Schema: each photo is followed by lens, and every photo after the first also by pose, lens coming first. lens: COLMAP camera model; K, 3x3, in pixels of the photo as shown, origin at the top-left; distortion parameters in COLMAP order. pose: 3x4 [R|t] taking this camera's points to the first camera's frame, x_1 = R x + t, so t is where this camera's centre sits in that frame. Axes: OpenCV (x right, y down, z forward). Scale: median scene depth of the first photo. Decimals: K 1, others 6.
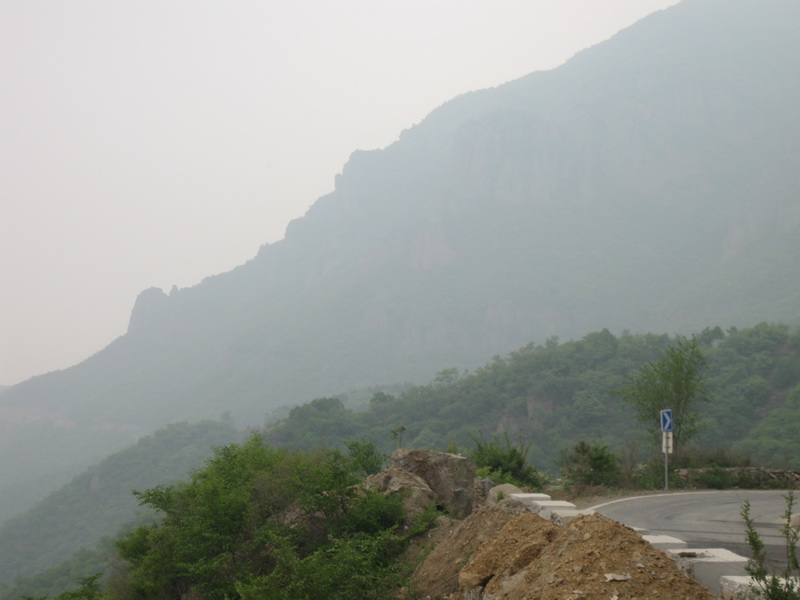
lens RADIAL K [[2192.8, 0, 399.9], [0, 2192.8, 300.2], [0, 0, 1]] dist [-0.057454, 0.000000]
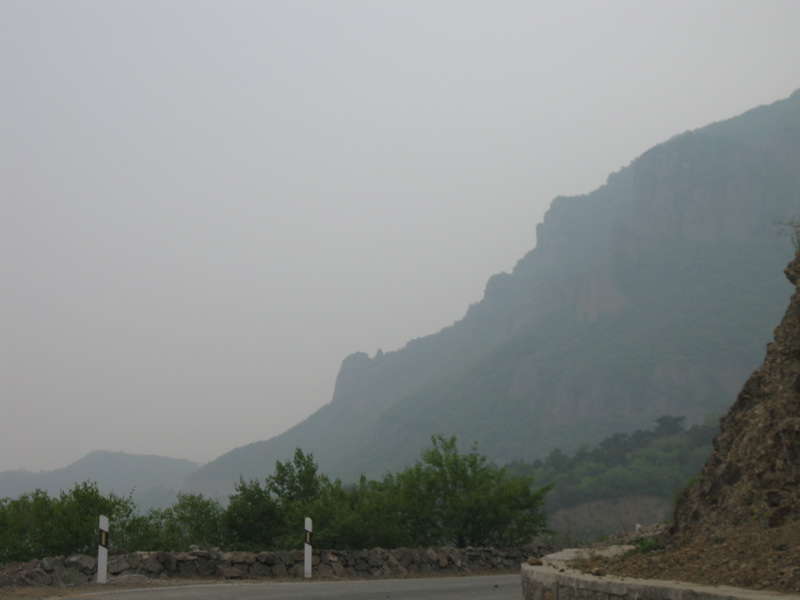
lens RADIAL K [[1814.4, 0, 400.2], [0, 1814.4, 300.0], [0, 0, 1]] dist [-0.051304, 0.000000]
pose [[0.981984, -0.026351, -0.187115, 0.052990], [0.019379, 0.999052, -0.038992, 0.002630], [0.187965, 0.034664, 0.981564, 0.235222]]
